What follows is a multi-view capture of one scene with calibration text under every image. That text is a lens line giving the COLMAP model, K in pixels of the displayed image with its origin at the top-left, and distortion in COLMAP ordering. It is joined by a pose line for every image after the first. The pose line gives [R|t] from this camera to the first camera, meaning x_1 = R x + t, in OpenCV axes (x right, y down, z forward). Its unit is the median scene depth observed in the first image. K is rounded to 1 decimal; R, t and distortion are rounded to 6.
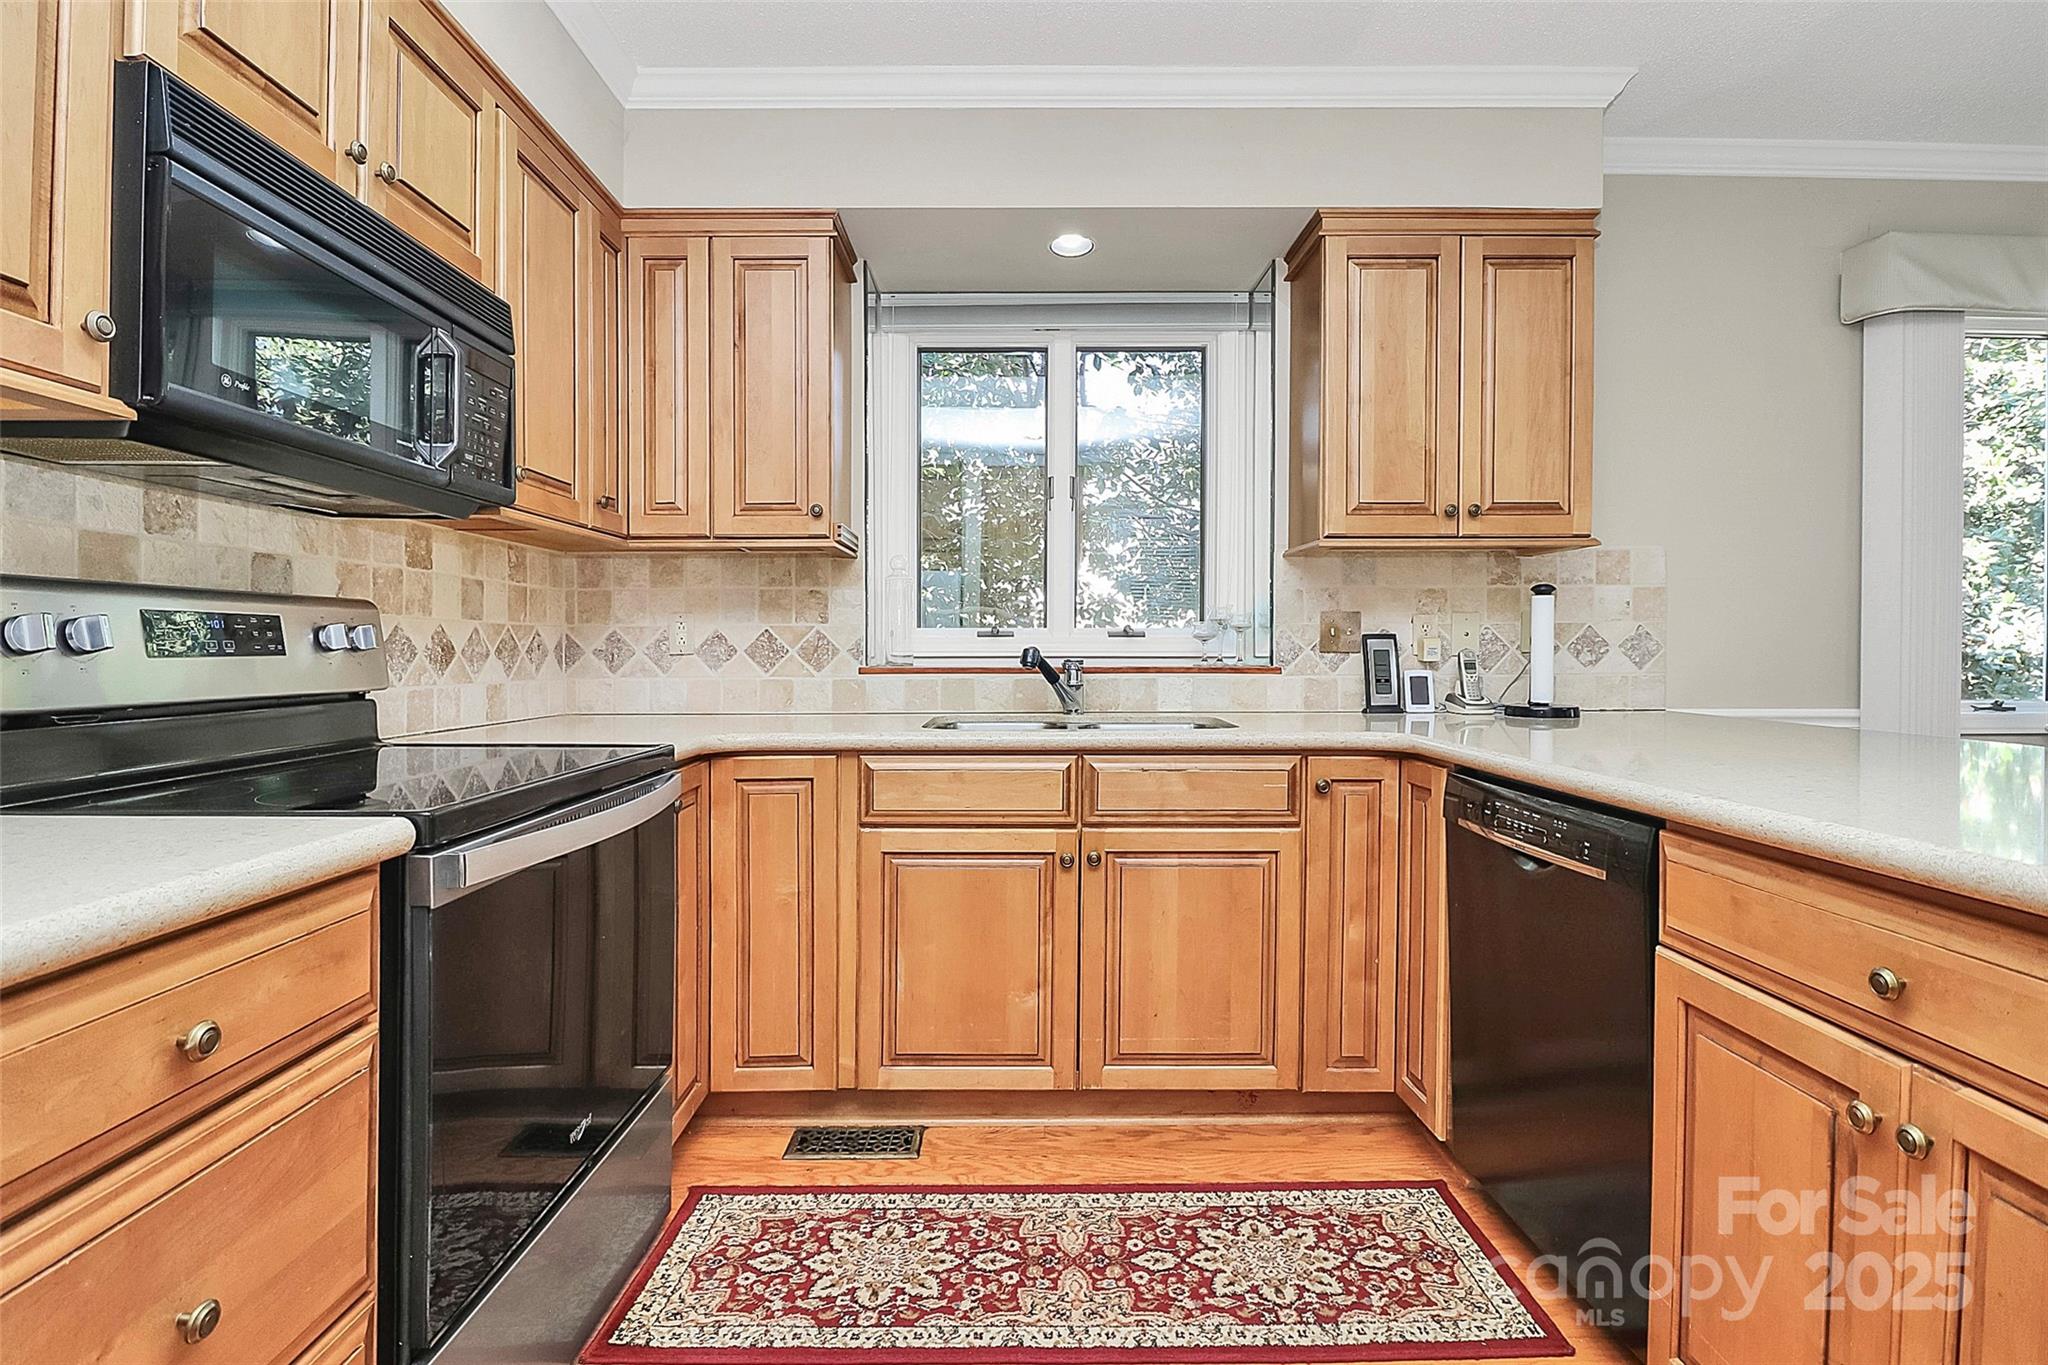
lens RADIAL K [[962.5, 0, 1030.5], [0, 962.5, 665.7], [0, 0, 1]] dist [-0.022949, -0.001448]
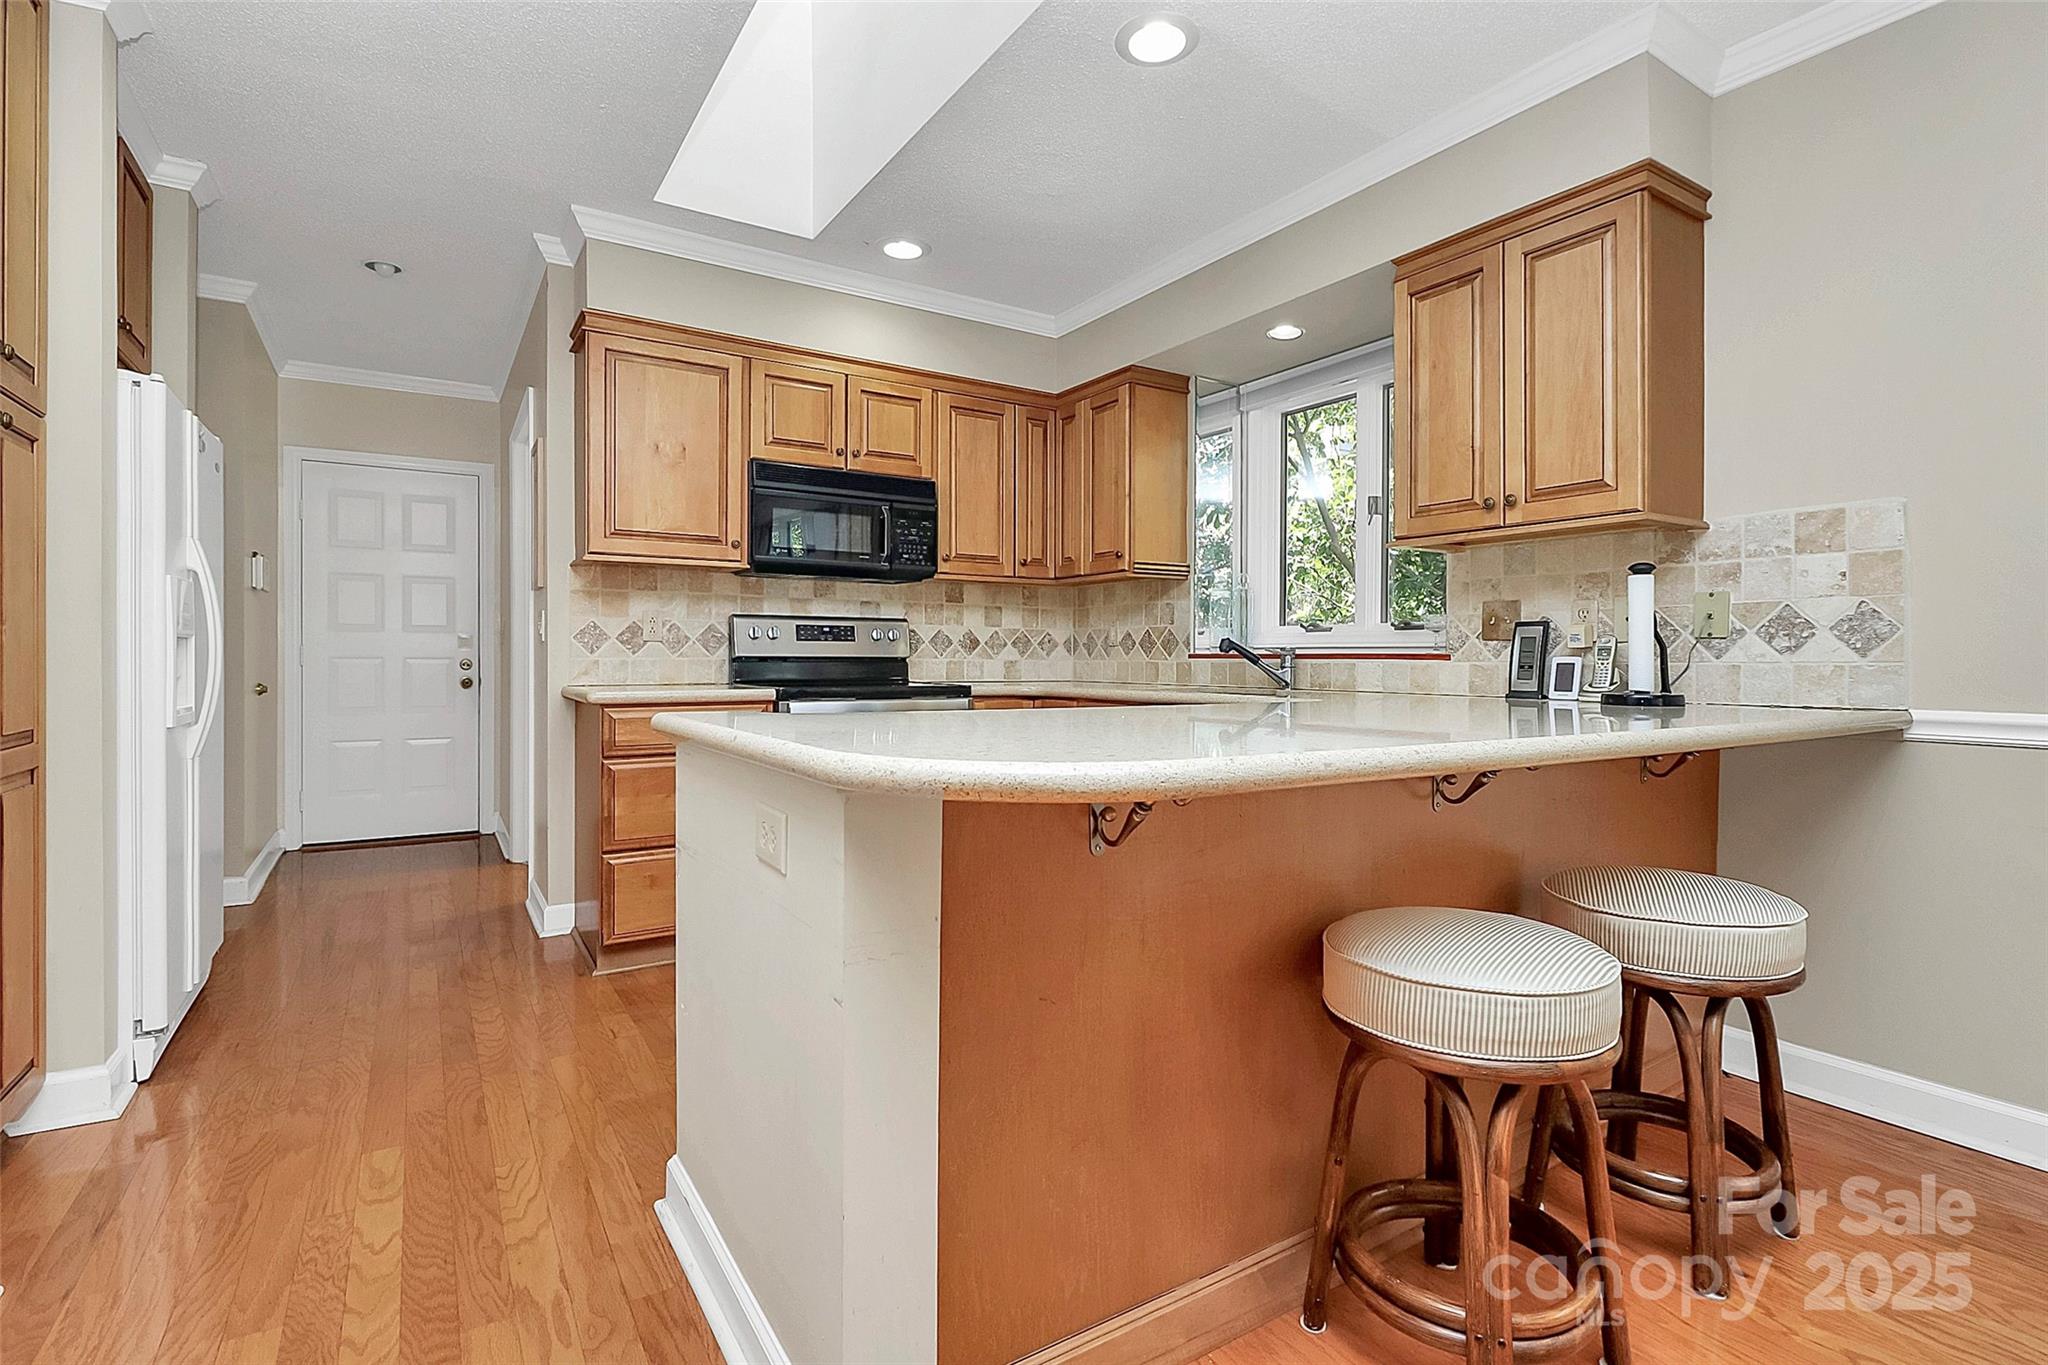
lens RADIAL K [[962.5, 0, 1015.1], [0, 962.5, 670.0], [0, 0, 1]] dist [-0.022949, -0.001448]
pose [[0.528865, 0.014922, -0.848575, 0.944935], [-0.020826, 0.999773, 0.004601, 0.025541], [0.848451, 0.015239, 0.529055, -0.004082]]
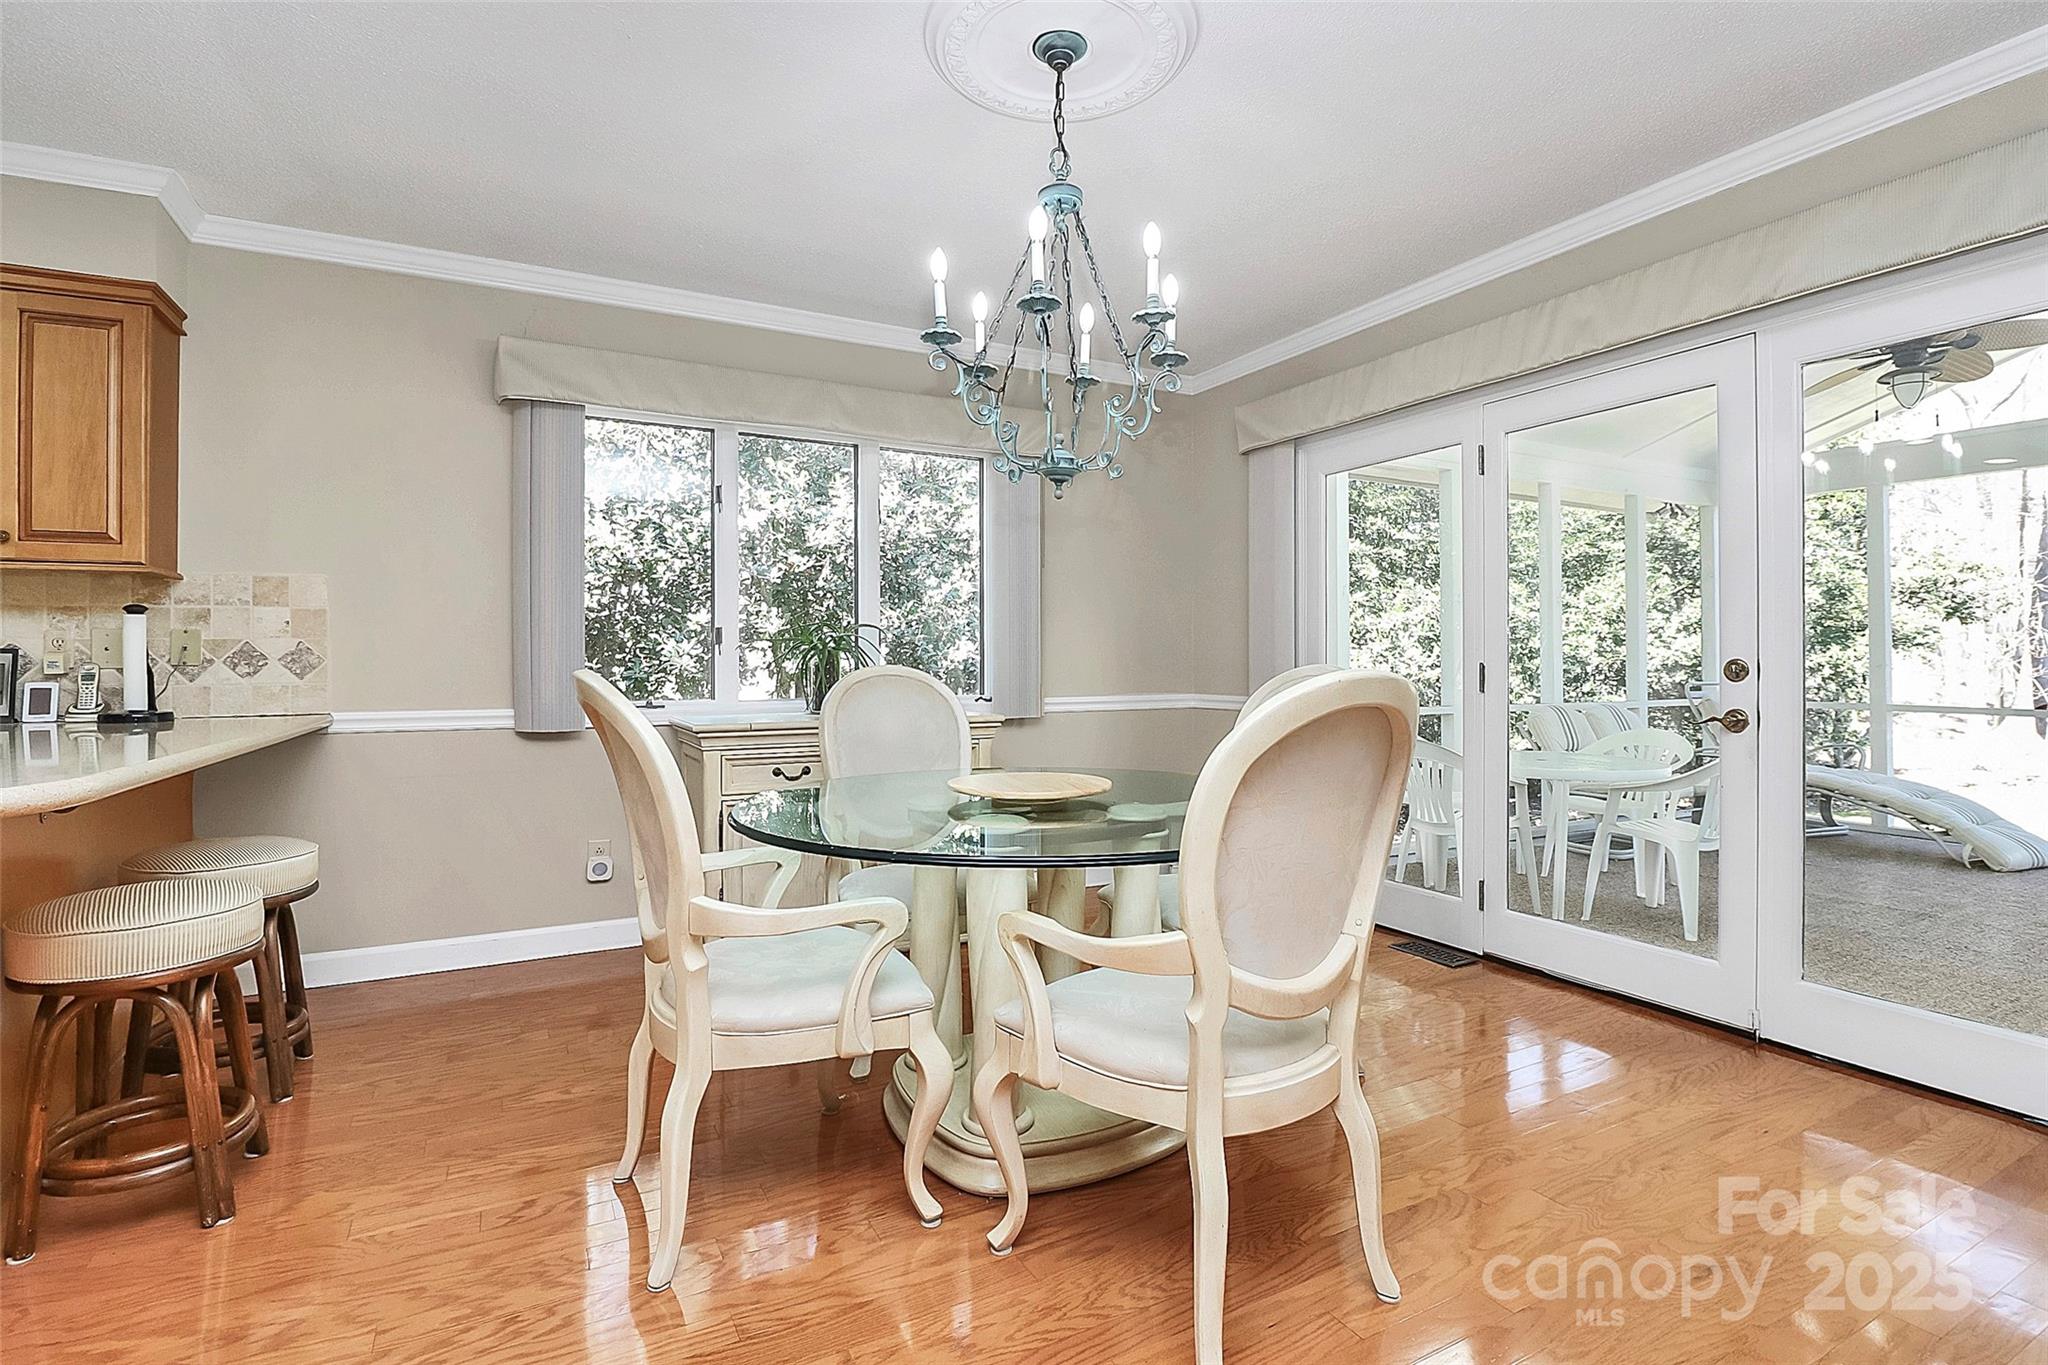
lens RADIAL K [[962.5, 0, 1012.4], [0, 962.5, 661.3], [0, 0, 1]] dist [-0.022949, -0.001448]
pose [[0.887089, -0.001120, 0.461598, 0.887034], [0.012762, 0.999674, -0.022101, 0.018019], [-0.461423, 0.025497, 0.886814, -0.428691]]
